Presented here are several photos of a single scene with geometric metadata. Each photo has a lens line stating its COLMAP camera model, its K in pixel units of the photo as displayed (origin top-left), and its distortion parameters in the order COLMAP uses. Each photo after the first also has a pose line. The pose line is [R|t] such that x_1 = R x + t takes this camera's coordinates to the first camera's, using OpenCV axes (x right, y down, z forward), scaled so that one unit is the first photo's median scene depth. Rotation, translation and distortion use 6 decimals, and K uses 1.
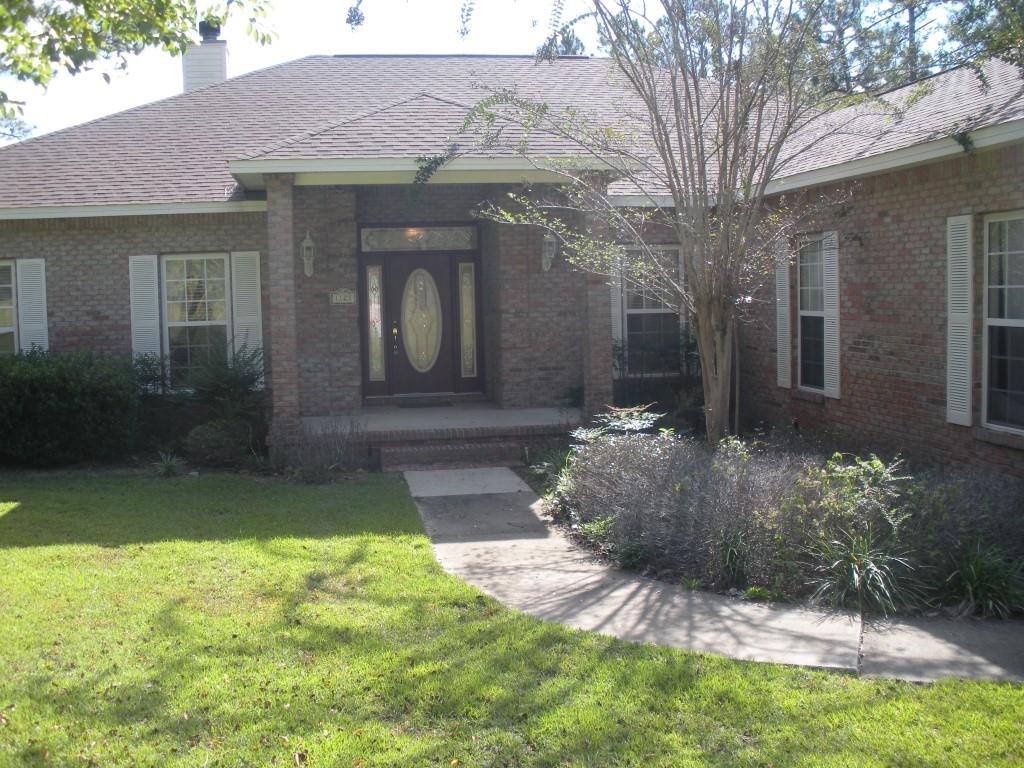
lens RADIAL K [[1096.3, 0, 512.0], [0, 1096.3, 384.0], [0, 0, 1]] dist [-0.365836, 0.534609]
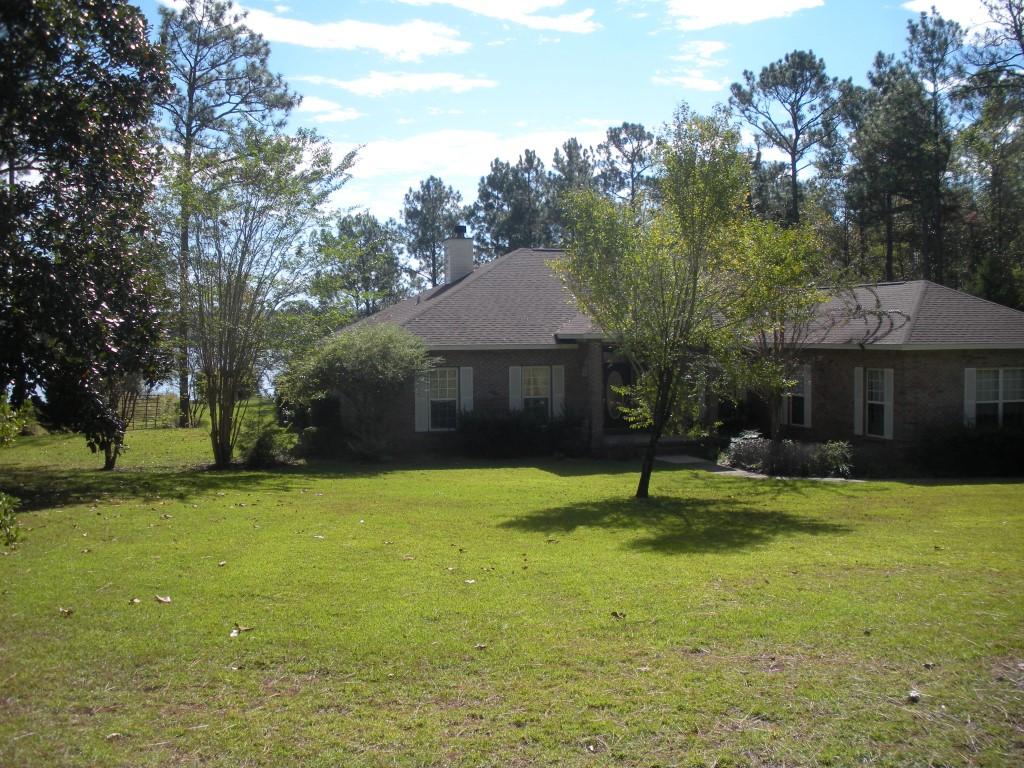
lens RADIAL K [[1096.3, 0, 512.0], [0, 1096.3, 384.0], [0, 0, 1]] dist [-0.365836, 0.534609]
pose [[0.990834, 0.006174, 0.134948, -0.919001], [-0.000491, 0.999113, -0.042105, 0.019162], [-0.135088, 0.041652, 0.989958, -1.789640]]
